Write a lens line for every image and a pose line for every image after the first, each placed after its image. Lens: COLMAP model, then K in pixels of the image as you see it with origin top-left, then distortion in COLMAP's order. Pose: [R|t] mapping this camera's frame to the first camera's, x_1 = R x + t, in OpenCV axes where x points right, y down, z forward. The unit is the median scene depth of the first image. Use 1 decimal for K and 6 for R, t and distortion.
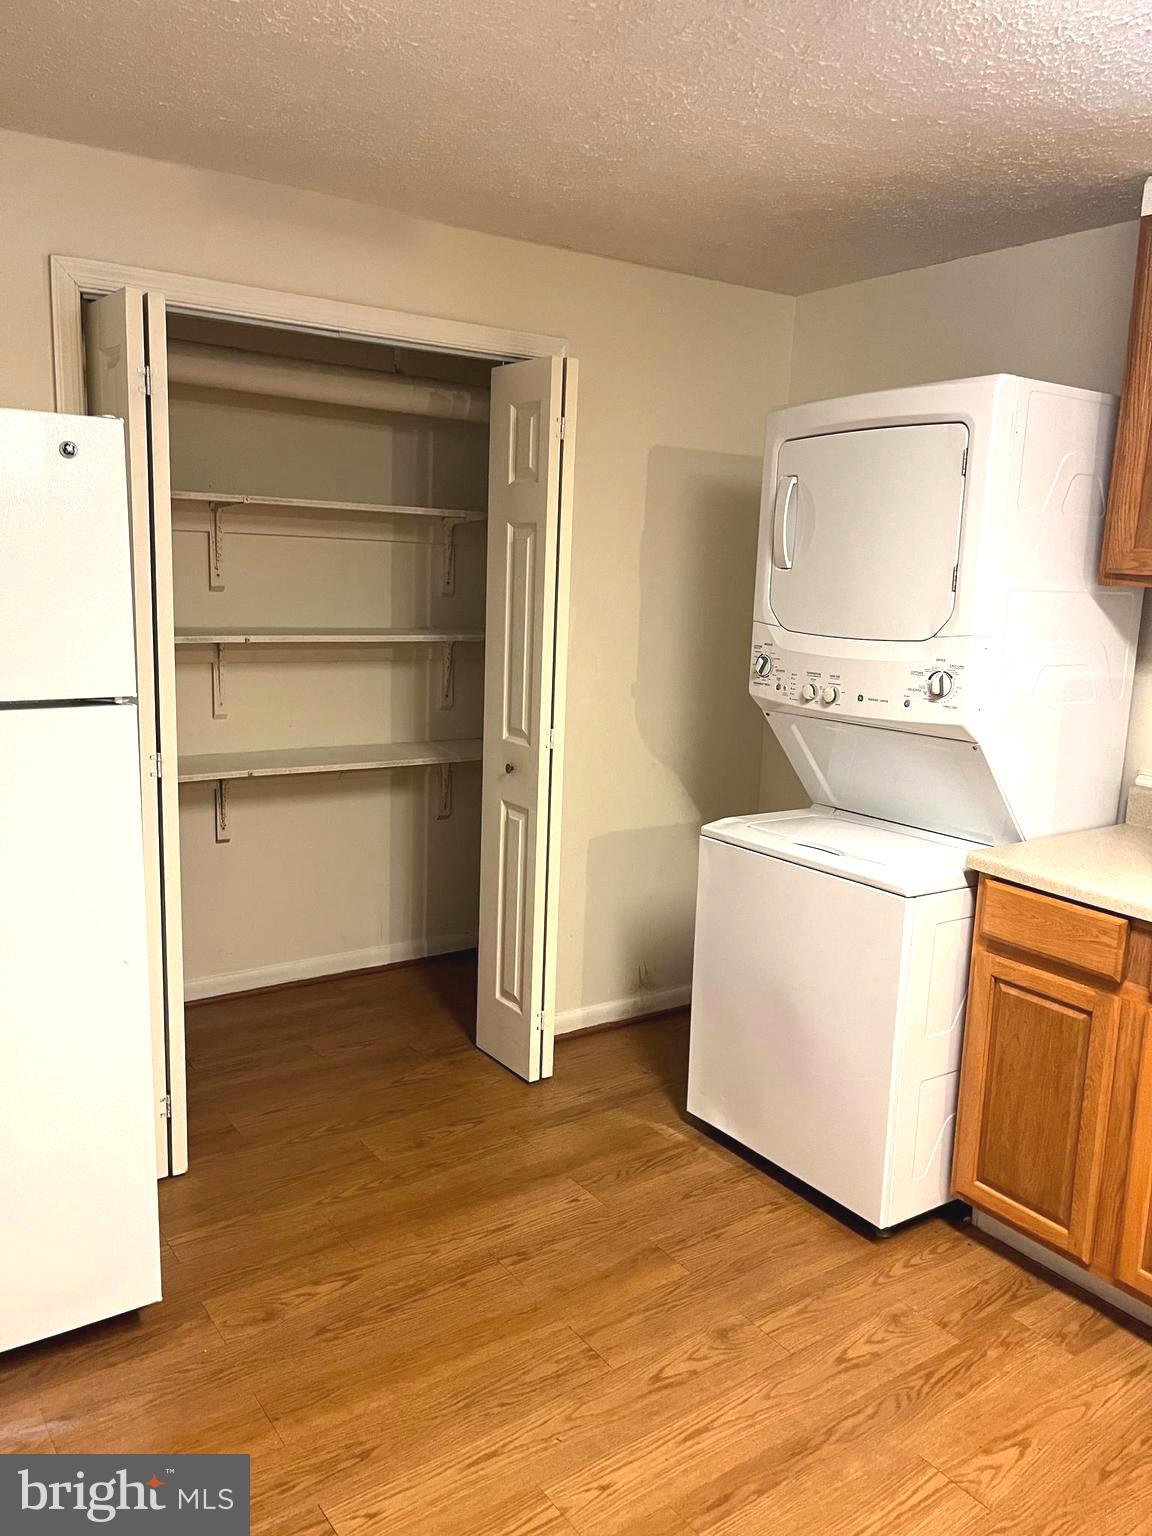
lens RADIAL K [[1157.7, 0, 579.7], [0, 1157.7, 775.8], [0, 0, 1]] dist [0.081710, -0.117890]
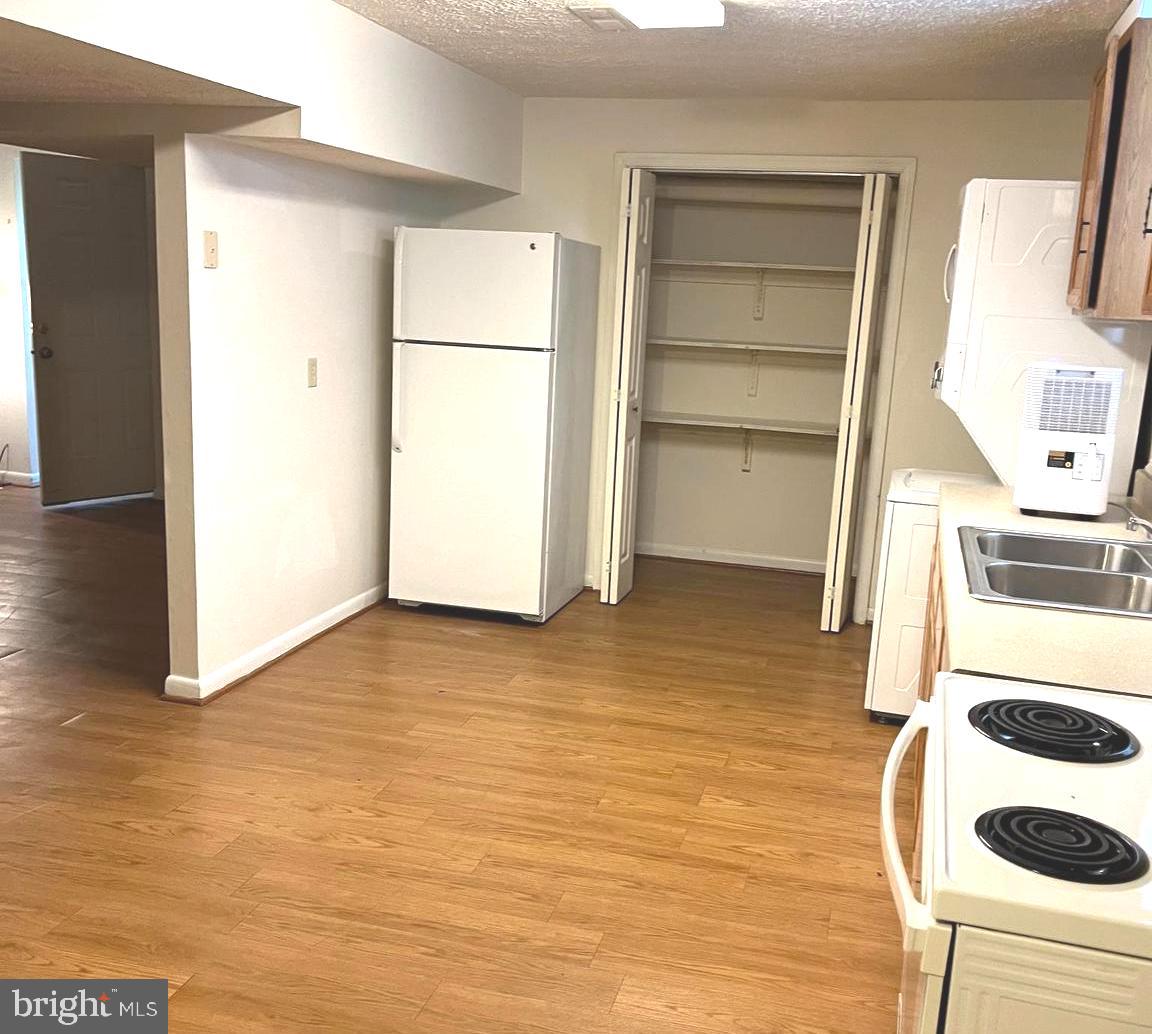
lens RADIAL K [[1160.8, 0, 578.4], [0, 1160.8, 551.7], [0, 0, 1]] dist [-0.001964, -0.003729]
pose [[0.628524, 0.168650, -0.759286, 1.195142], [-0.166512, 0.982752, 0.080449, 0.109997], [0.759758, 0.075866, 0.645765, -0.356898]]
